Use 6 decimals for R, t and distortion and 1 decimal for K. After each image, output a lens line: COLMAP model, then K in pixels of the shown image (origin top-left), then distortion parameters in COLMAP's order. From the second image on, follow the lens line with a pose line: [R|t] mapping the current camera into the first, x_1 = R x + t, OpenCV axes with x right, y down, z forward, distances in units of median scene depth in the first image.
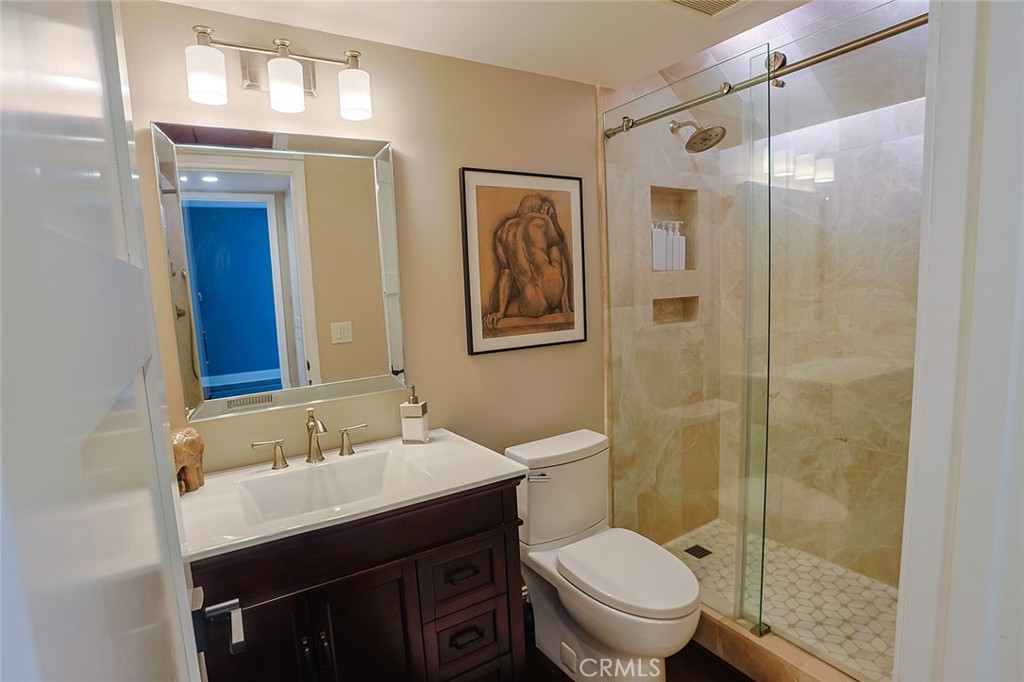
lens RADIAL K [[526.4, 0, 509.2], [0, 526.4, 345.3], [0, 0, 1]] dist [-0.054494, 0.003050]
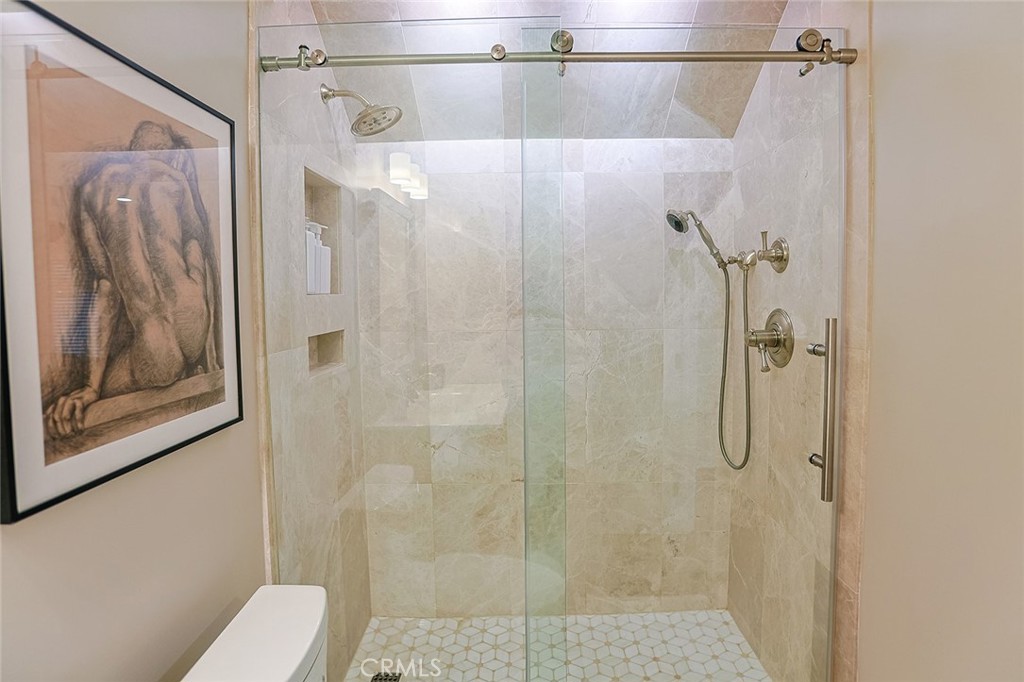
lens RADIAL K [[526.4, 0, 515.2], [0, 526.4, 317.5], [0, 0, 1]] dist [-0.054494, 0.003050]
pose [[0.546891, -0.005051, 0.837189, -0.152186], [0.088727, 0.994700, -0.051959, -0.063128], [-0.832489, 0.102697, 0.544441, 0.489519]]
